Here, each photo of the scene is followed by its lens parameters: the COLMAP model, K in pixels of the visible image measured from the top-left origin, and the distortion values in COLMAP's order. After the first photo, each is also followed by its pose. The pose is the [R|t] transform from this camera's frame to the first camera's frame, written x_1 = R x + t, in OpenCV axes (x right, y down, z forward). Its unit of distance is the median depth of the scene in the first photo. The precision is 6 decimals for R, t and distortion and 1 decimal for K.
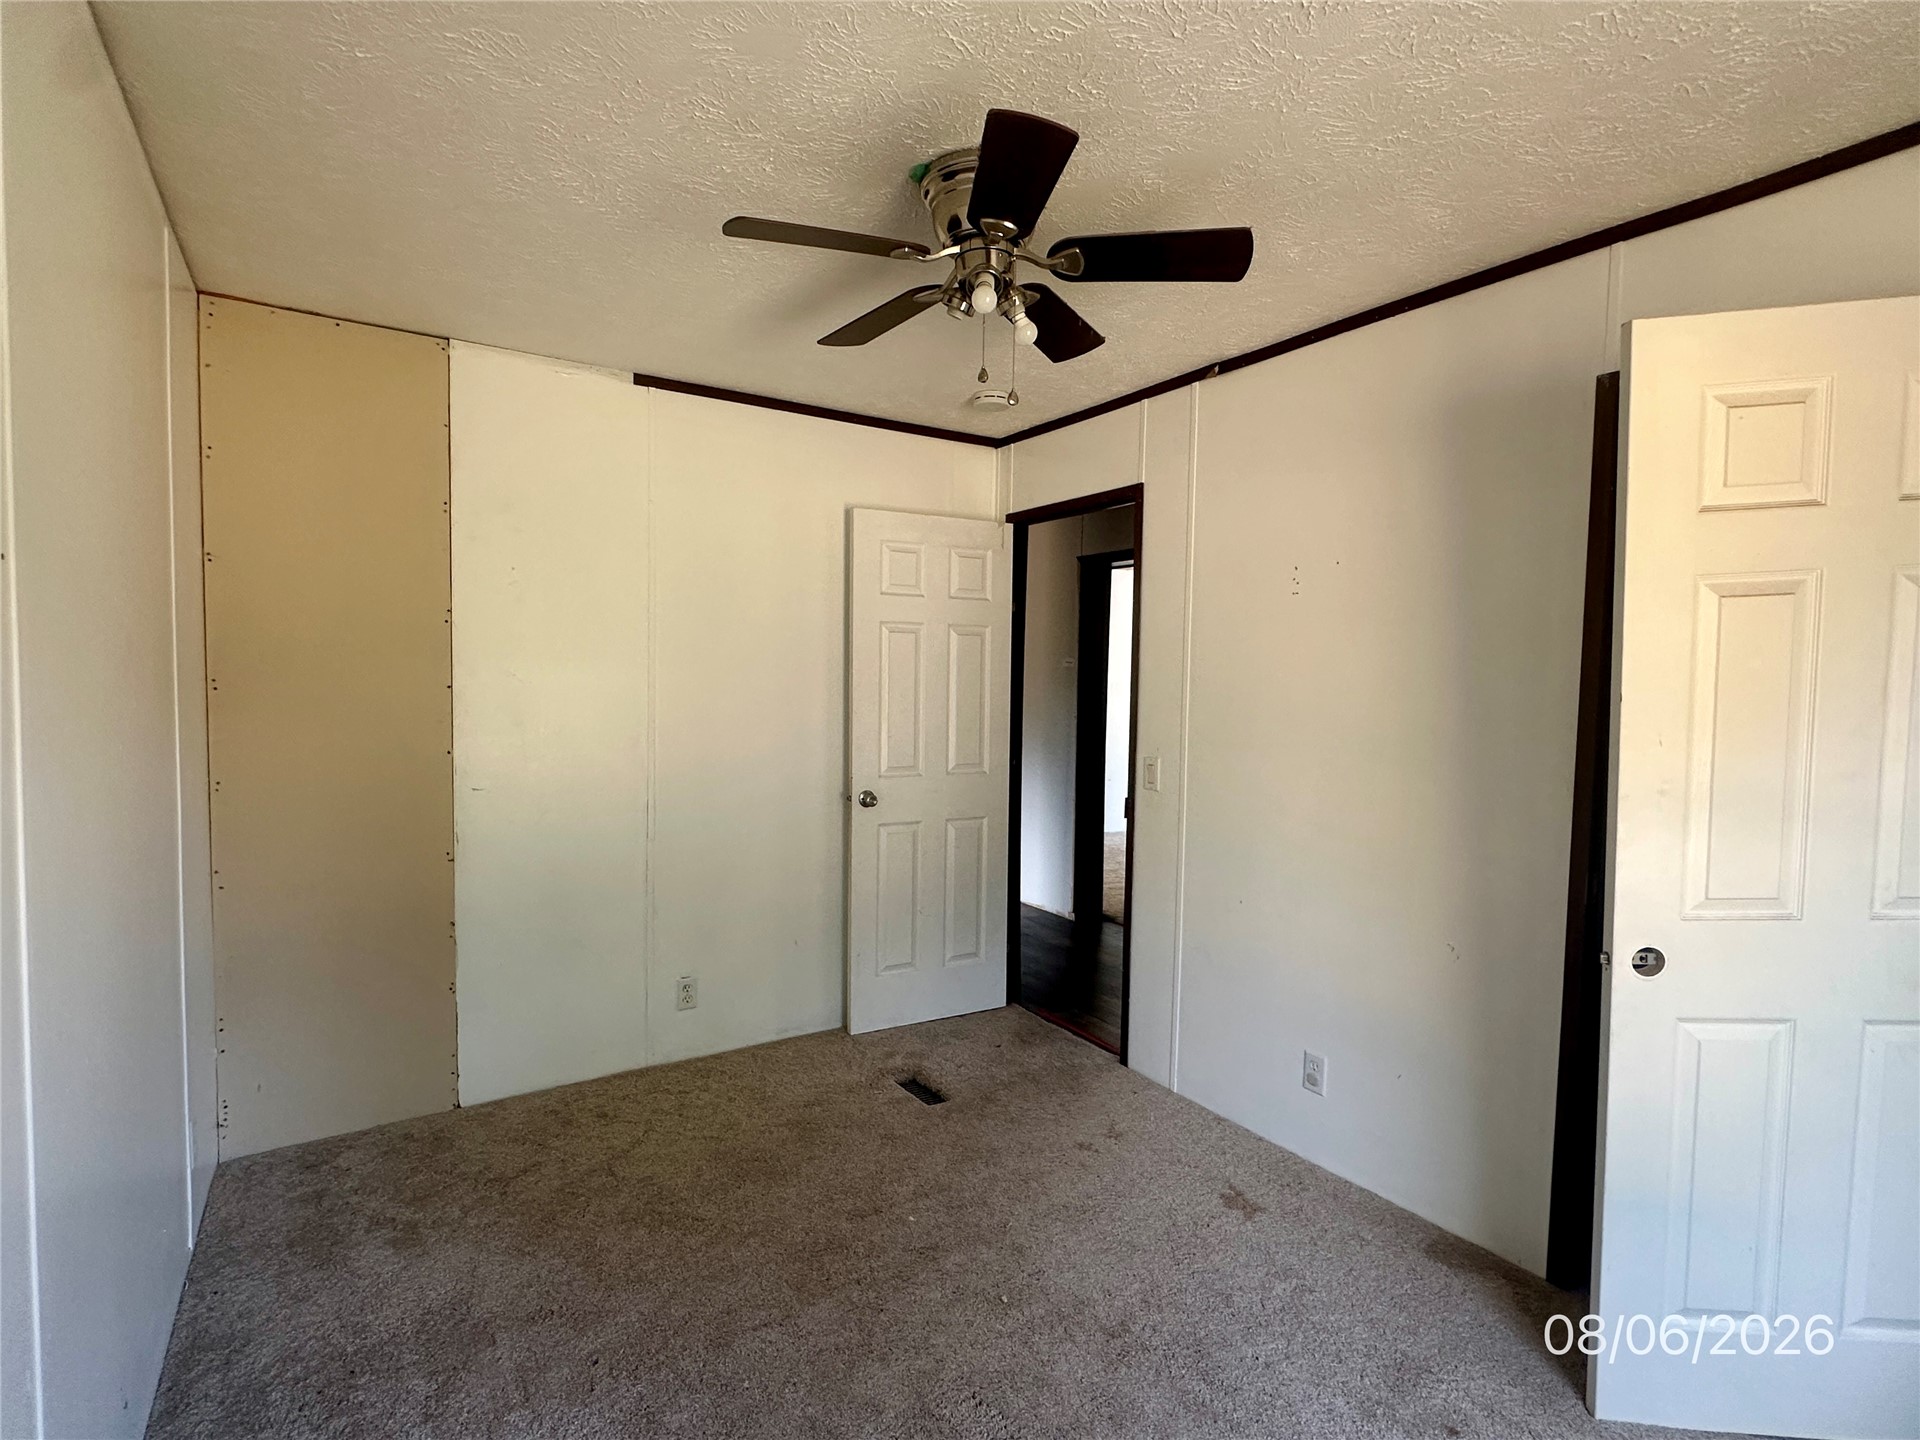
lens RADIAL K [[936.8, 0, 953.4], [0, 936.8, 725.0], [0, 0, 1]] dist [0.000696, -0.000232]
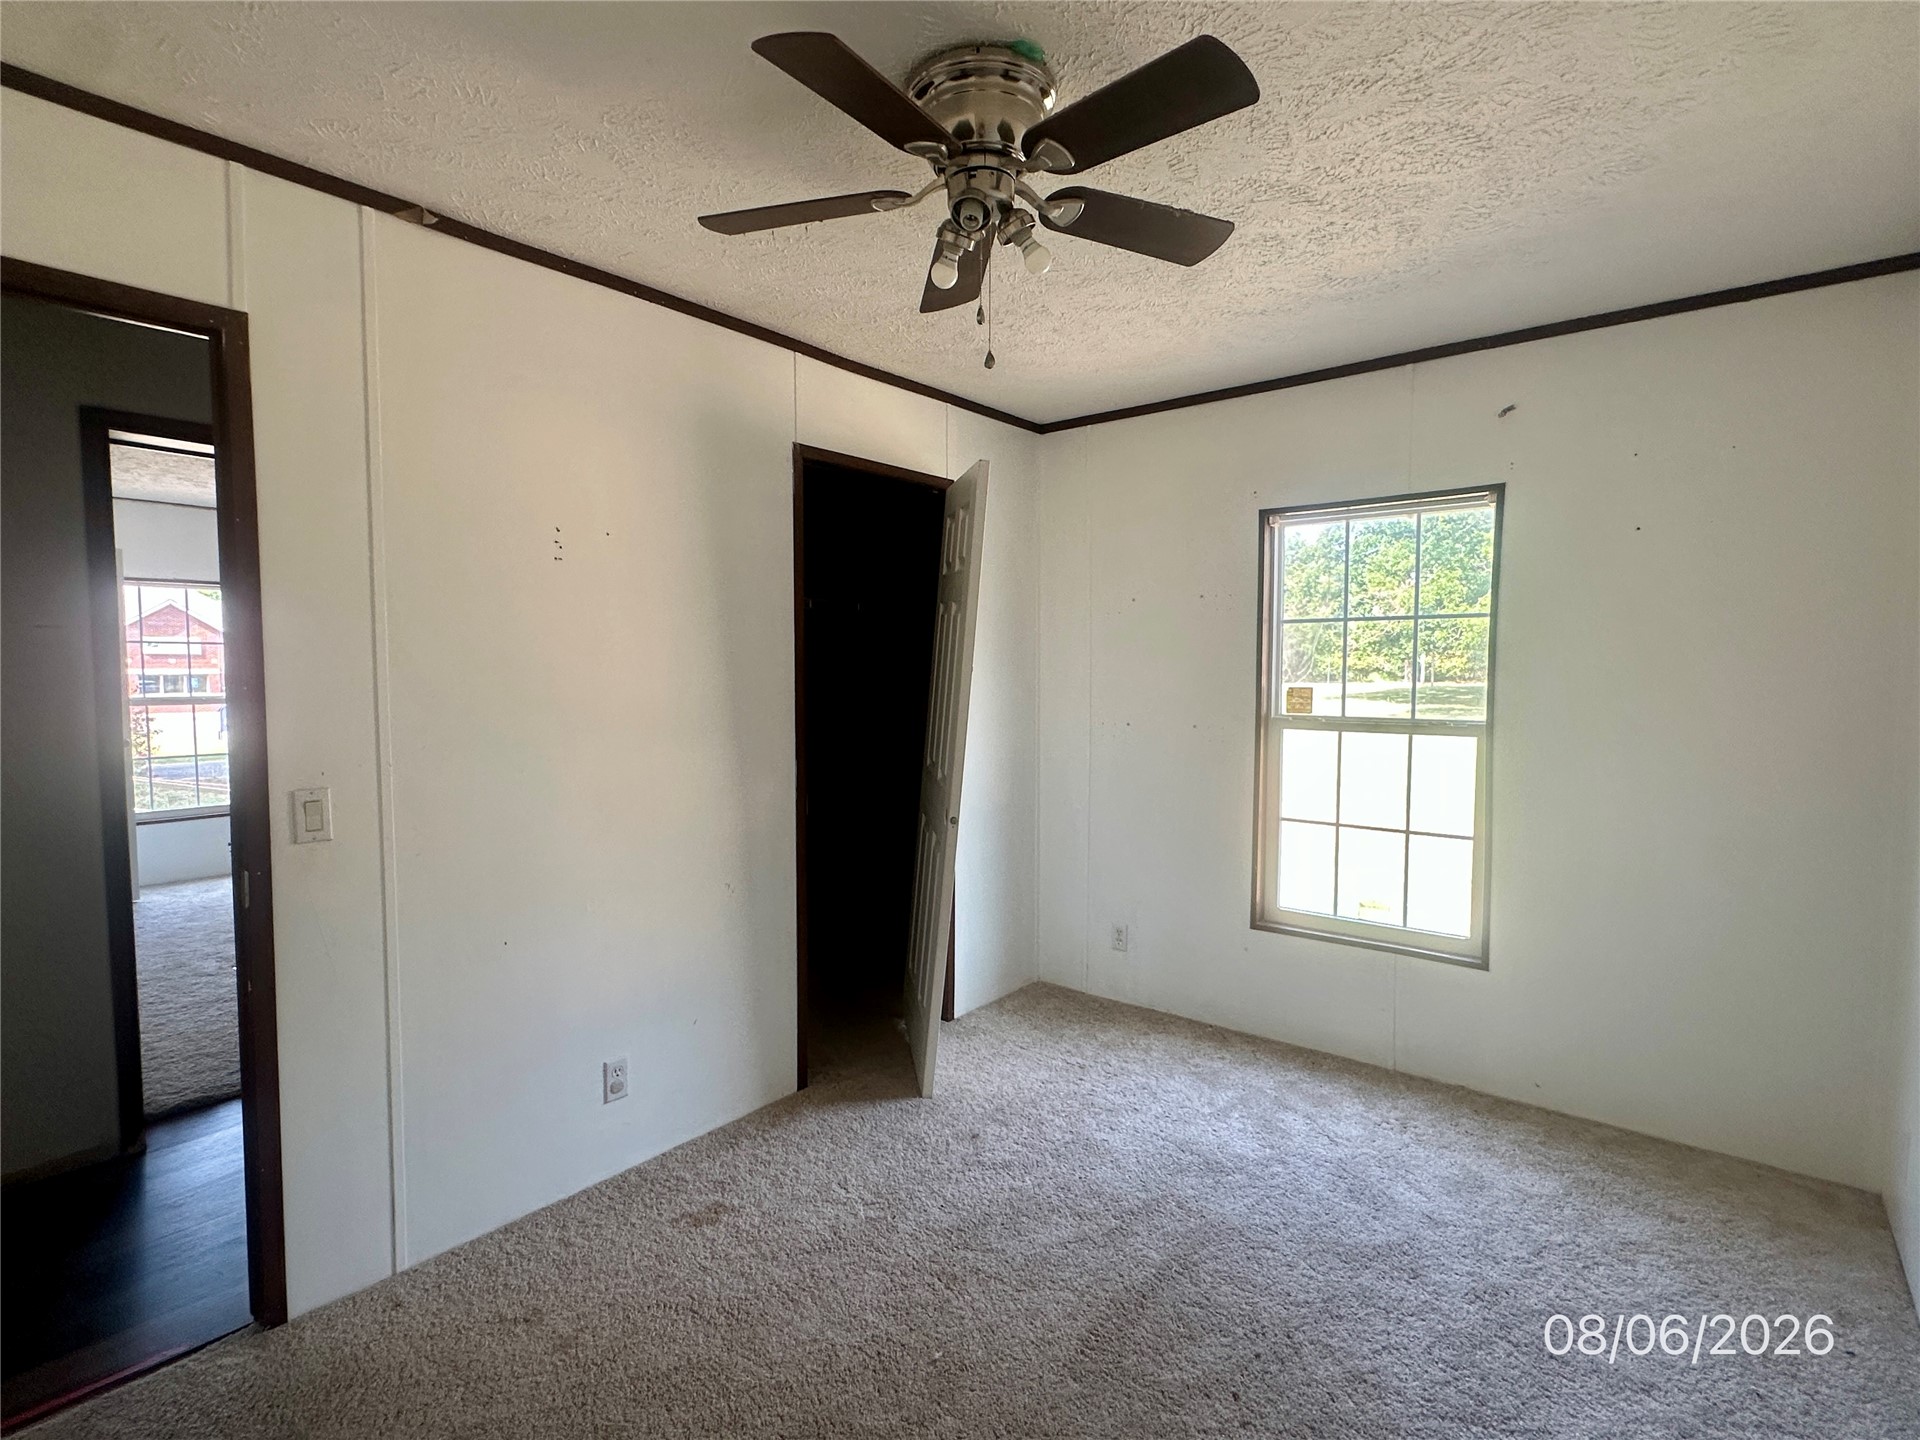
lens RADIAL K [[947.6, 0, 962.1], [0, 947.6, 723.9], [0, 0, 1]] dist [-0.002510, -0.000297]
pose [[-0.308617, -0.079763, 0.947836, -0.581899], [0.034370, 0.994892, 0.094914, -0.060095], [-0.950565, 0.061869, -0.304300, 0.922009]]
